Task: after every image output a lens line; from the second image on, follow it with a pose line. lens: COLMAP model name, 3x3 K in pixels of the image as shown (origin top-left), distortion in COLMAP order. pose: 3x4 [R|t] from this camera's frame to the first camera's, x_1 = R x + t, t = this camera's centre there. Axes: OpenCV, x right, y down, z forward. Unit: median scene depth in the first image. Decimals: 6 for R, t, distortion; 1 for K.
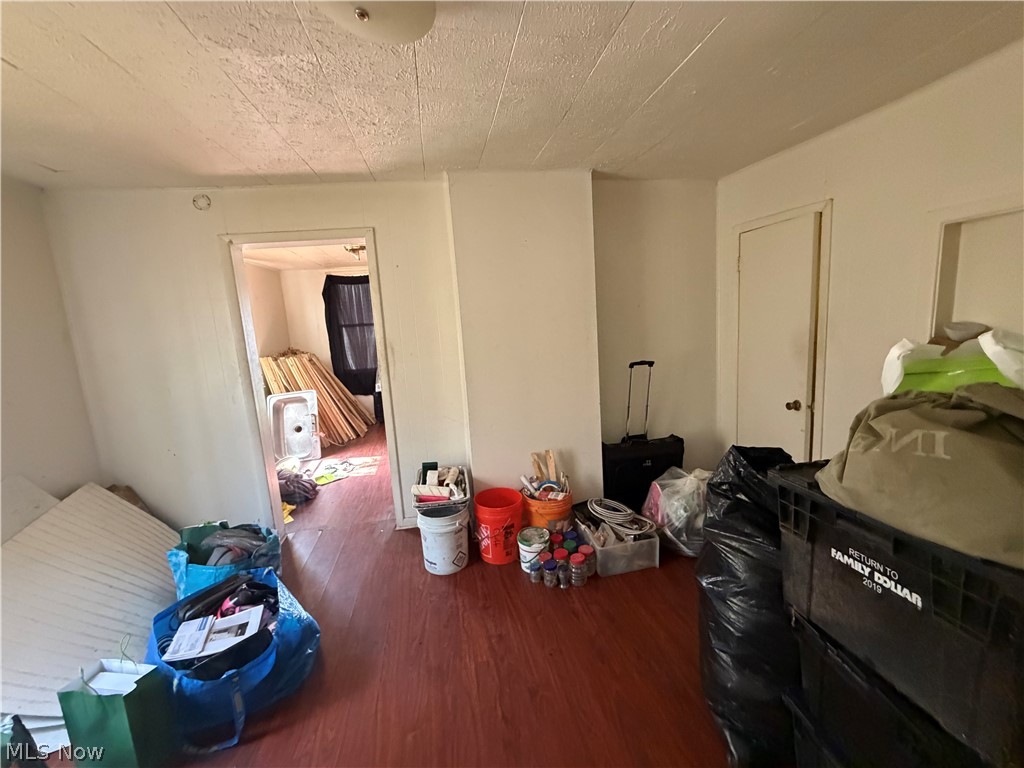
lens RADIAL K [[407.7, 0, 509.5], [0, 407.7, 384.5], [0, 0, 1]] dist [0.000379, 0.000008]
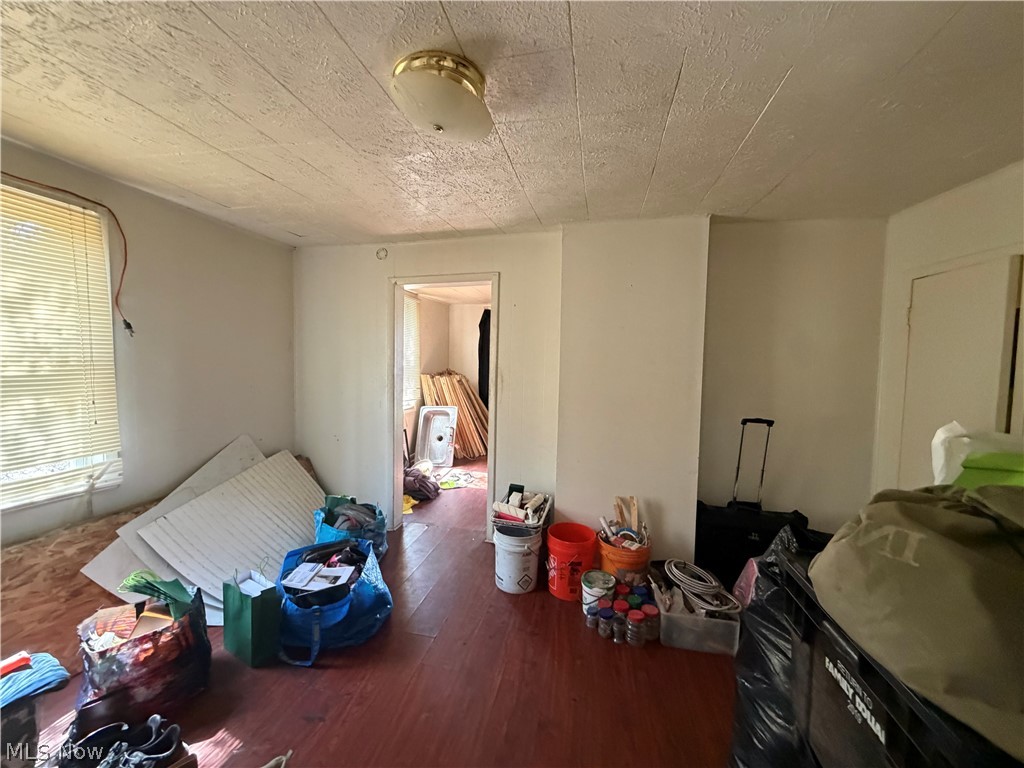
lens RADIAL K [[407.7, 0, 509.5], [0, 407.7, 384.5], [0, 0, 1]] dist [0.000379, 0.000008]
pose [[0.919262, 0.105972, -0.379113, 0.185694], [-0.137581, 0.988838, -0.057197, -0.006753], [0.368820, 0.104738, 0.923581, -0.032159]]
